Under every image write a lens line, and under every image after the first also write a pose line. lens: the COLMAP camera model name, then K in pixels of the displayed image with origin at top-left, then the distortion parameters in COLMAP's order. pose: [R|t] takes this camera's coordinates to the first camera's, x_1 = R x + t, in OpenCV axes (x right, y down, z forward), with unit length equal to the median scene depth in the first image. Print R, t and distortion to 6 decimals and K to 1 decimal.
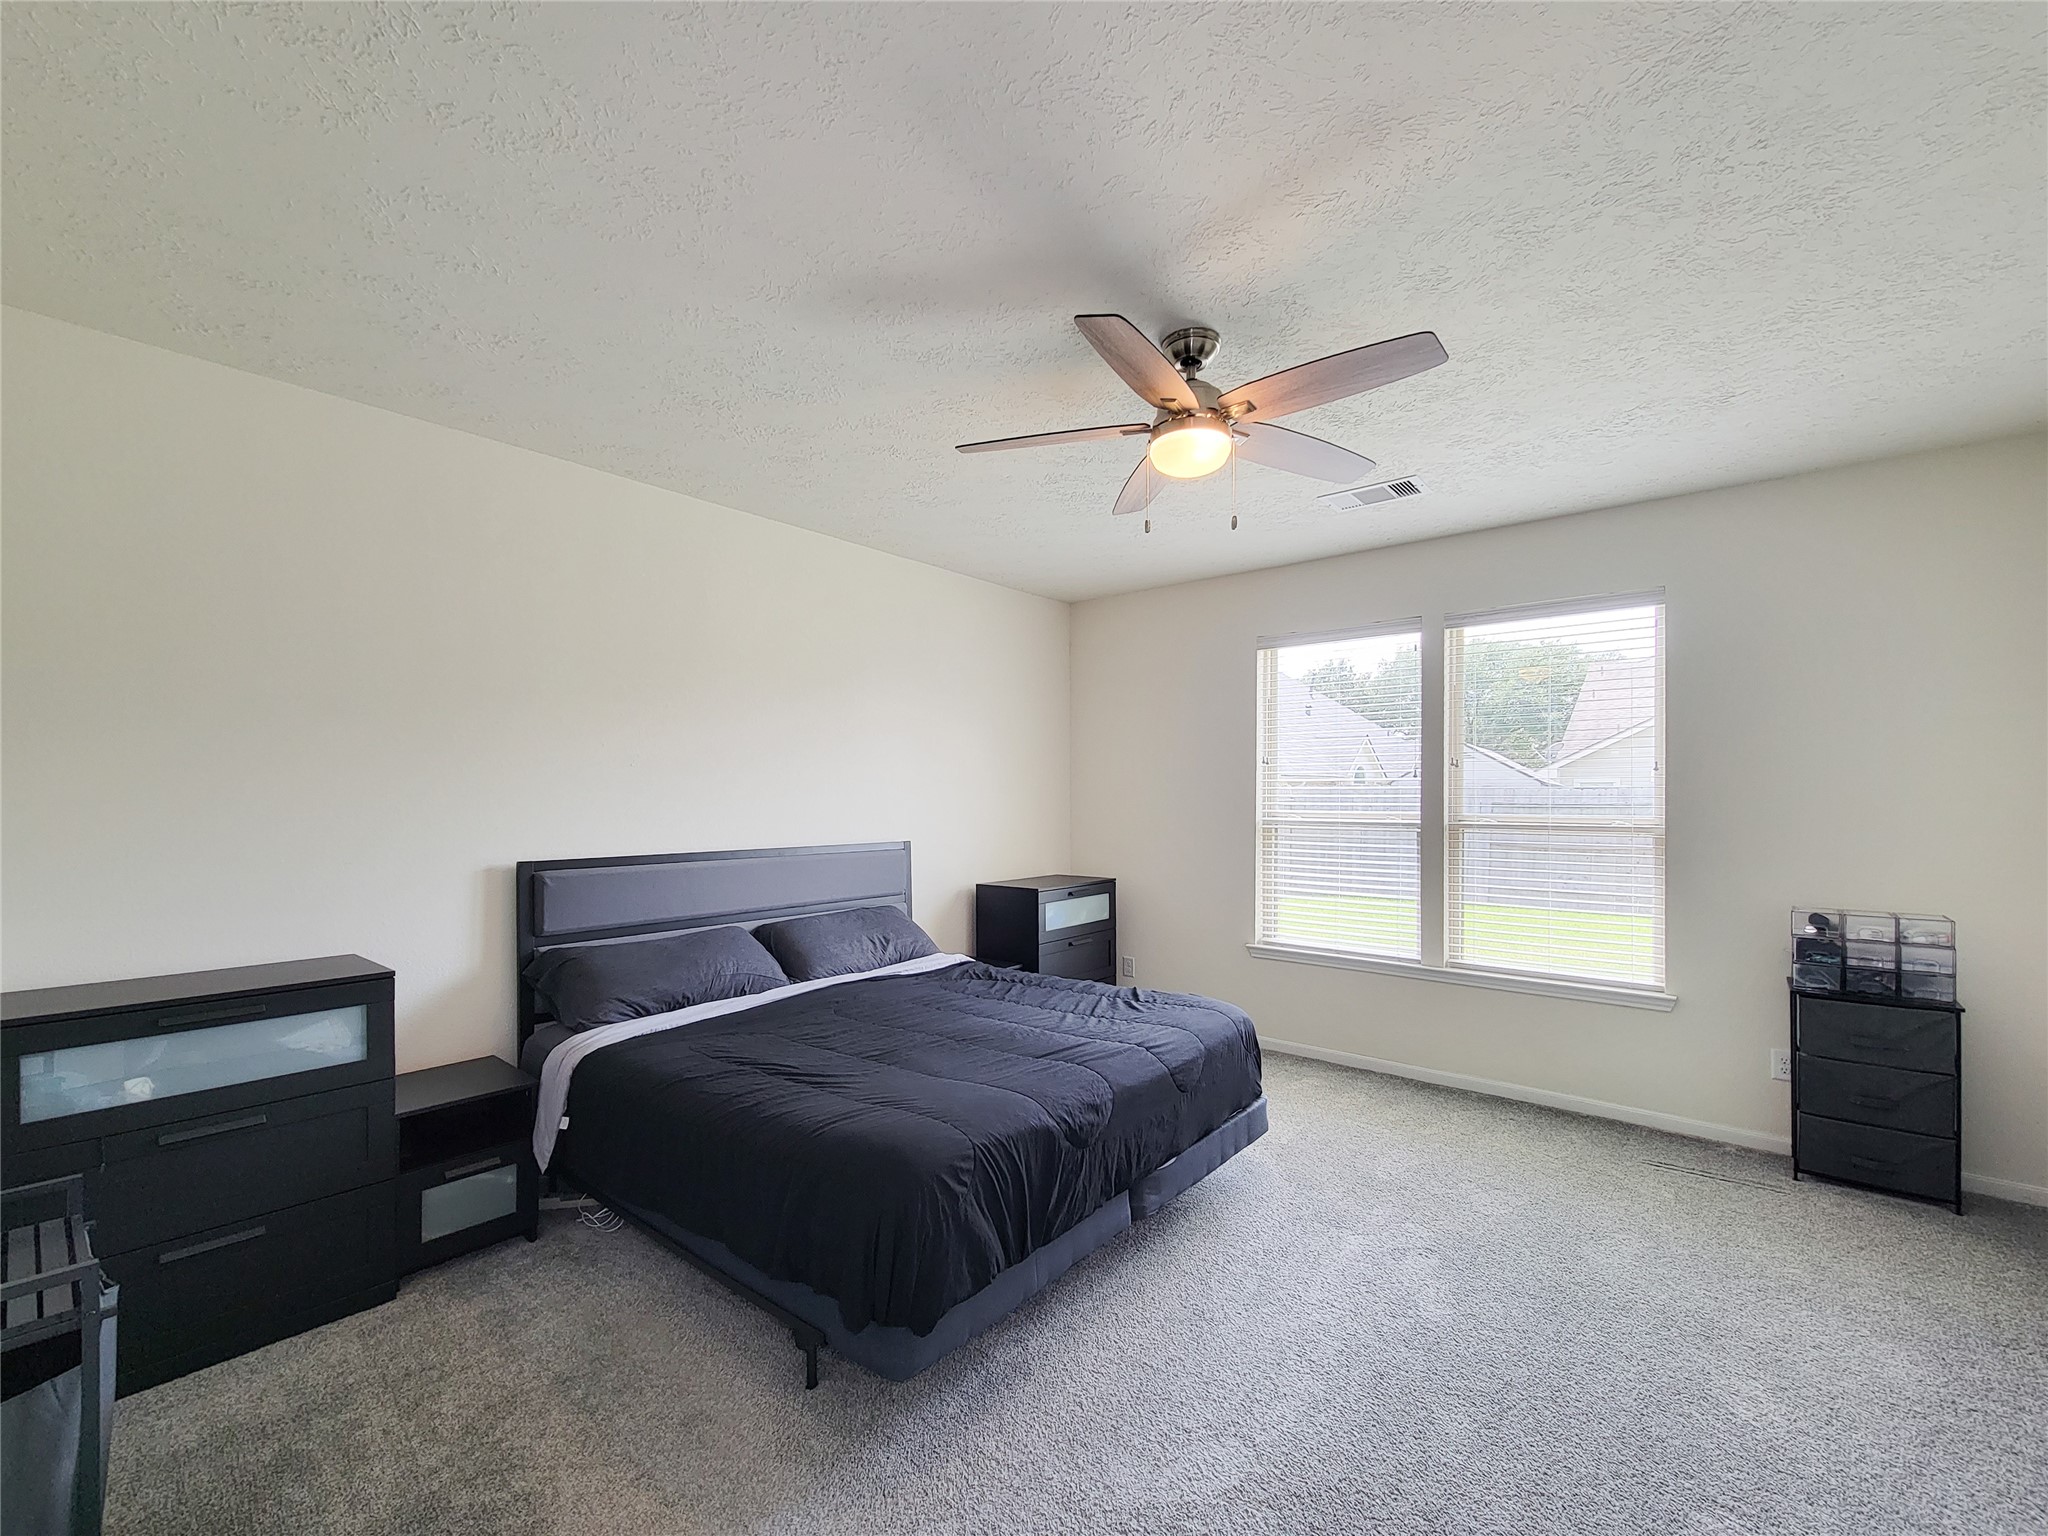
lens RADIAL K [[822.3, 0, 998.3], [0, 822.3, 773.6], [0, 0, 1]] dist [0.011004, -0.005881]
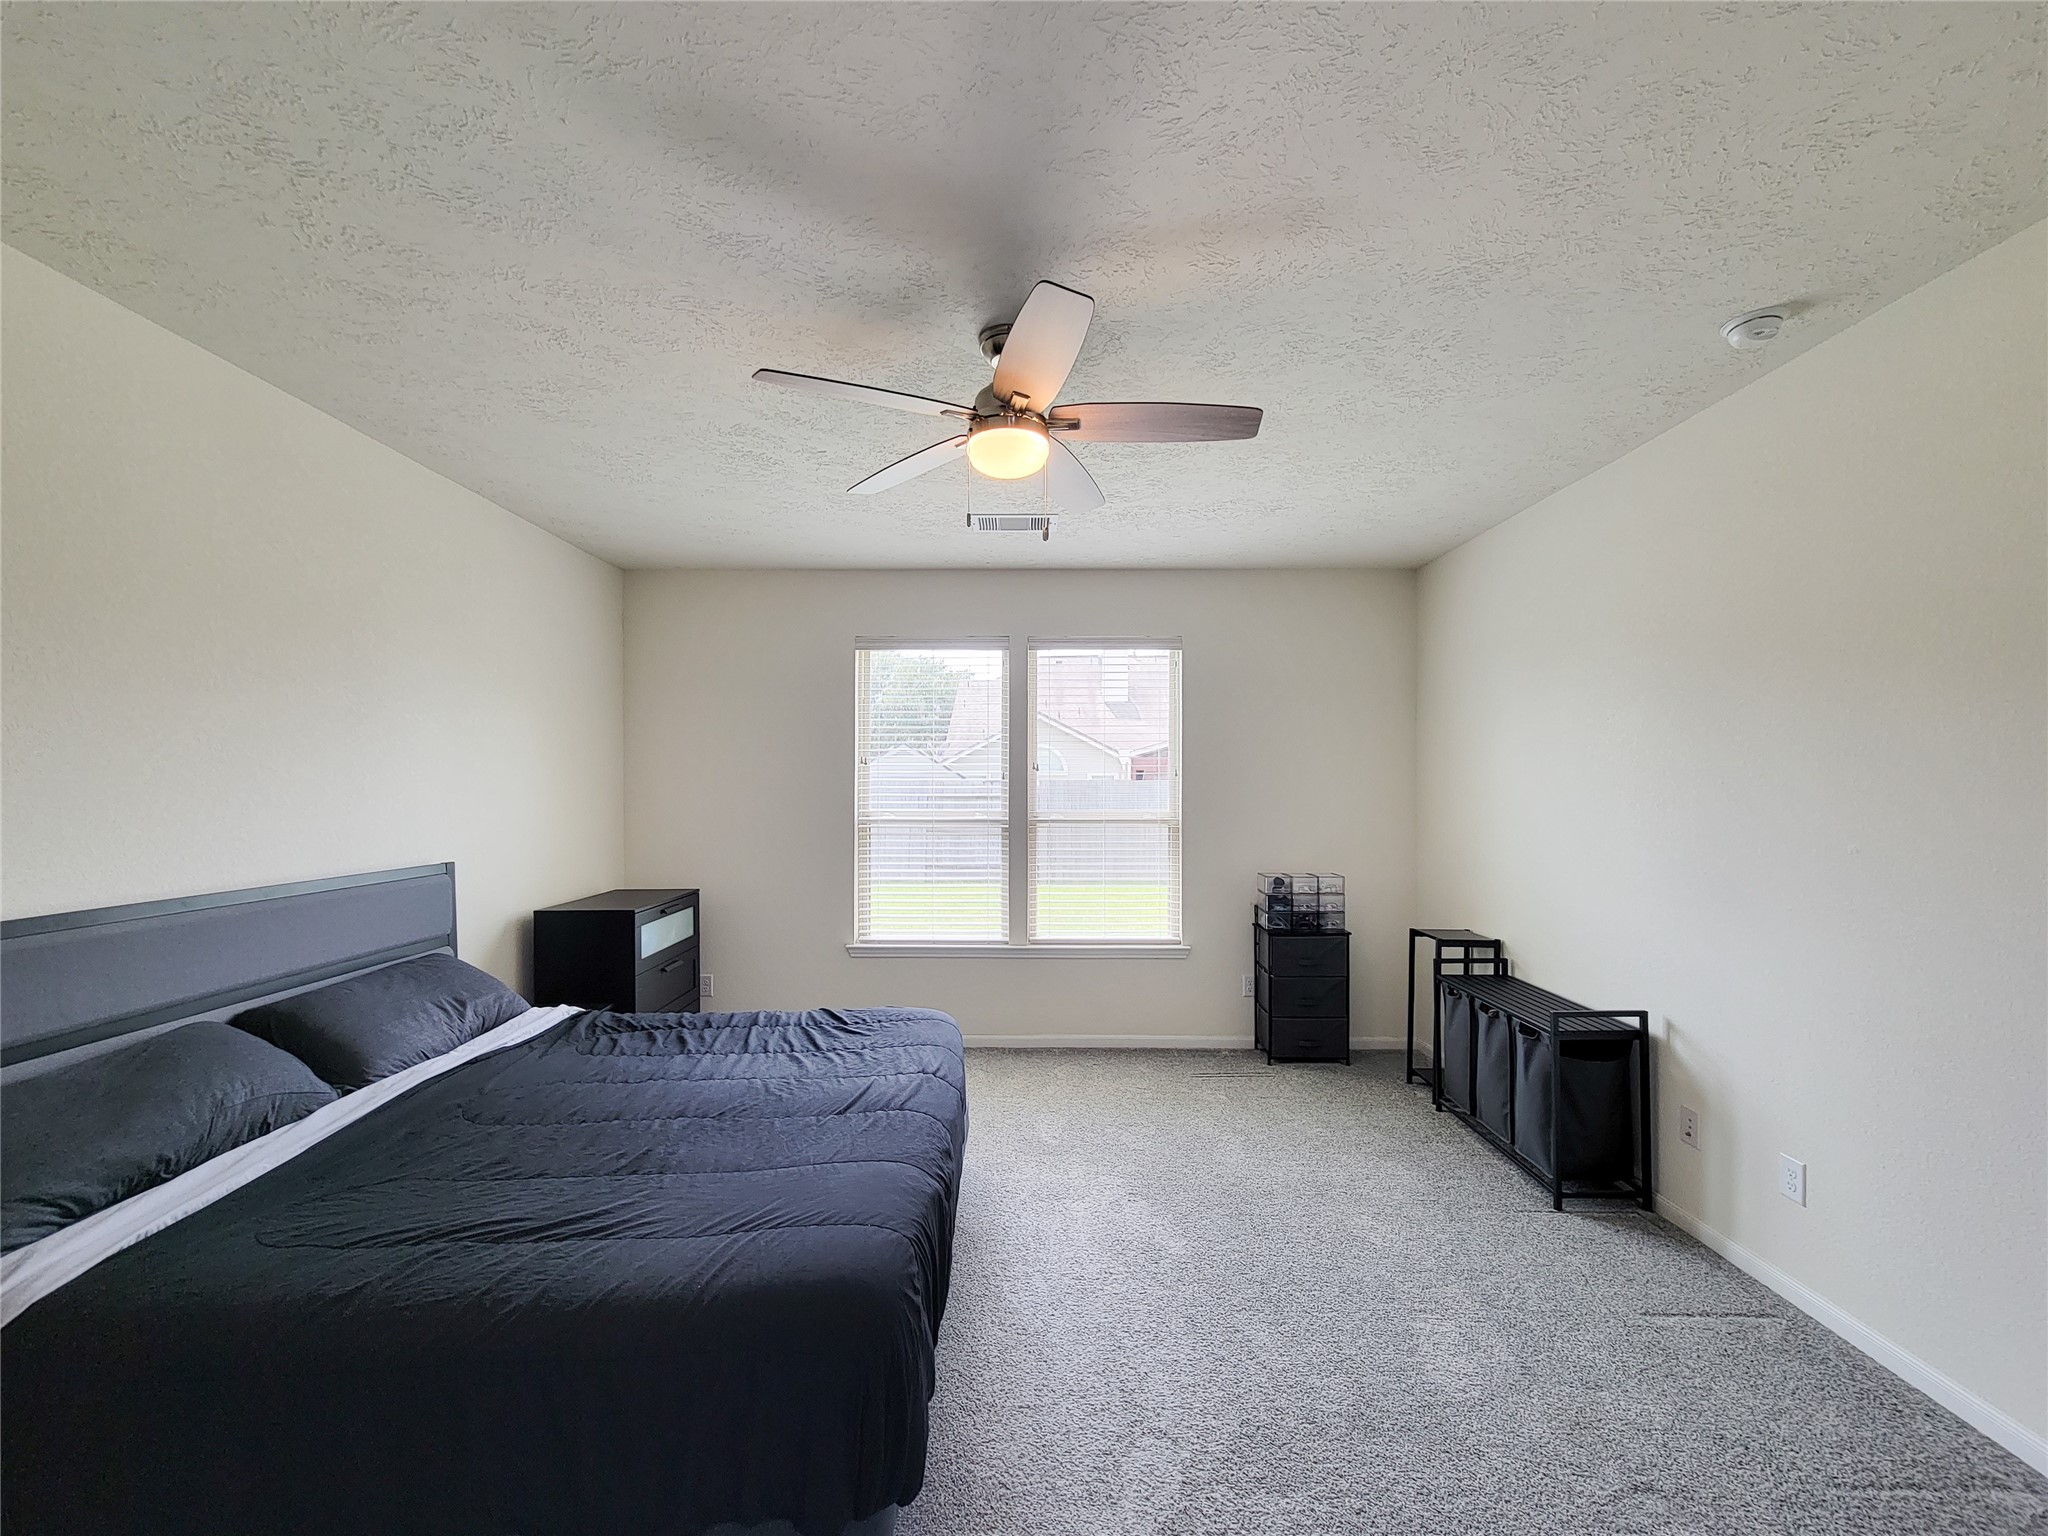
lens RADIAL K [[822.3, 0, 998.3], [0, 822.3, 773.6], [0, 0, 1]] dist [0.011004, -0.005881]
pose [[0.781128, 0.007593, 0.624325, -0.268151], [-0.014295, 0.999881, 0.005726, -0.012005], [-0.624208, -0.013398, 0.781144, 0.171637]]
